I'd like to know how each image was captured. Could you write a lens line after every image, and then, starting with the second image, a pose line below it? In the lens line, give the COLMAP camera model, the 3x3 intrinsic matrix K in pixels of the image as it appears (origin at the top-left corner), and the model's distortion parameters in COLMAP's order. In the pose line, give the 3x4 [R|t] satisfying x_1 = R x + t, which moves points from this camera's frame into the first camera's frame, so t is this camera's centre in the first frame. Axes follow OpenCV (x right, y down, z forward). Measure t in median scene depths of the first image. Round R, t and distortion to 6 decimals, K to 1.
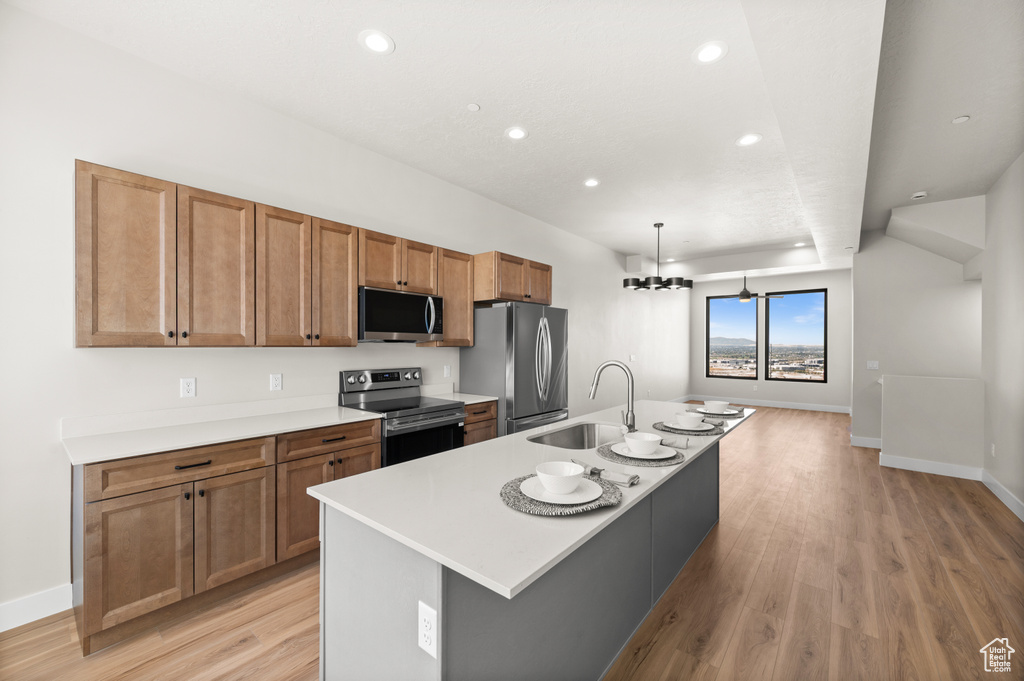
lens RADIAL K [[408.1, 0, 512.8], [0, 408.1, 348.3], [0, 0, 1]] dist [0.000704, -0.000758]
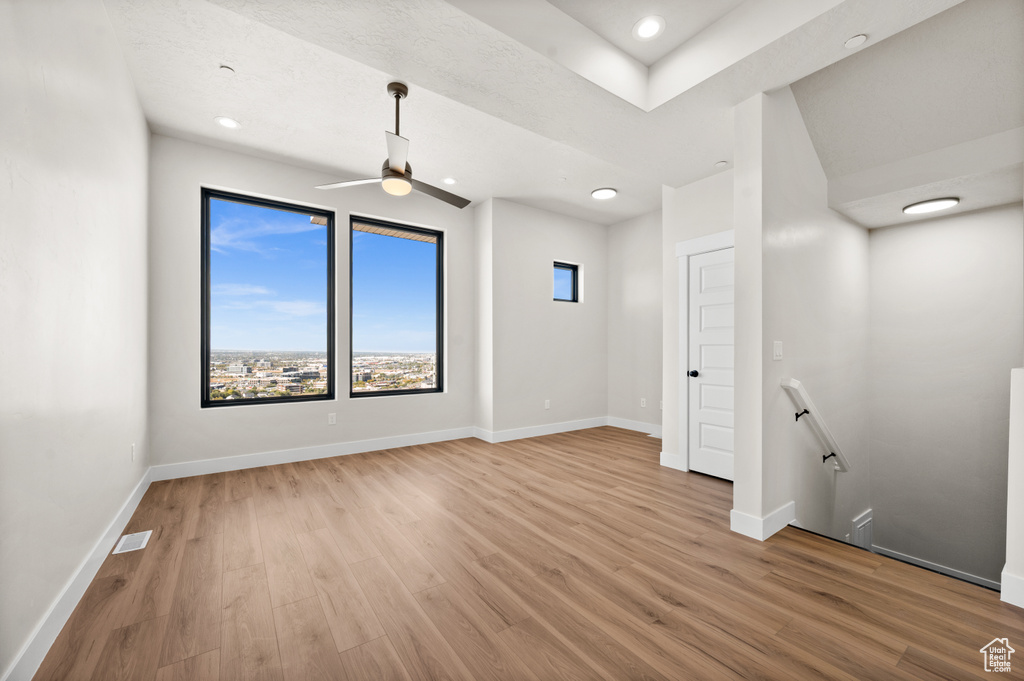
lens RADIAL K [[408.1, 0, 514.1], [0, 408.1, 349.4], [0, 0, 1]] dist [0.000704, -0.000758]
pose [[0.269866, -0.001524, 0.962897, 0.633790], [0.007261, 0.999974, -0.000452, 0.067883], [-0.962871, 0.007113, 0.269870, 2.043869]]
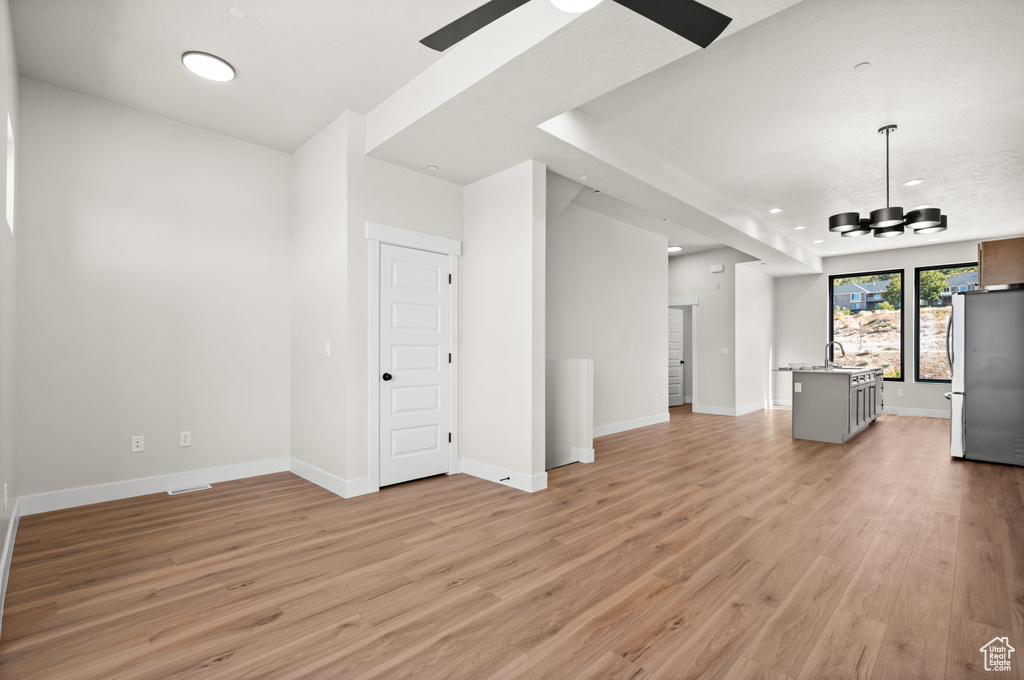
lens RADIAL K [[459.2, 0, 520.0], [0, 459.2, 345.6], [0, 0, 1]] dist [0.007536, 0.000094]
pose [[-0.995907, -0.007405, 0.090077, 1.455821], [-0.008087, 0.999941, -0.007213, 0.066299], [-0.090018, -0.007912, -0.995909, 3.009866]]
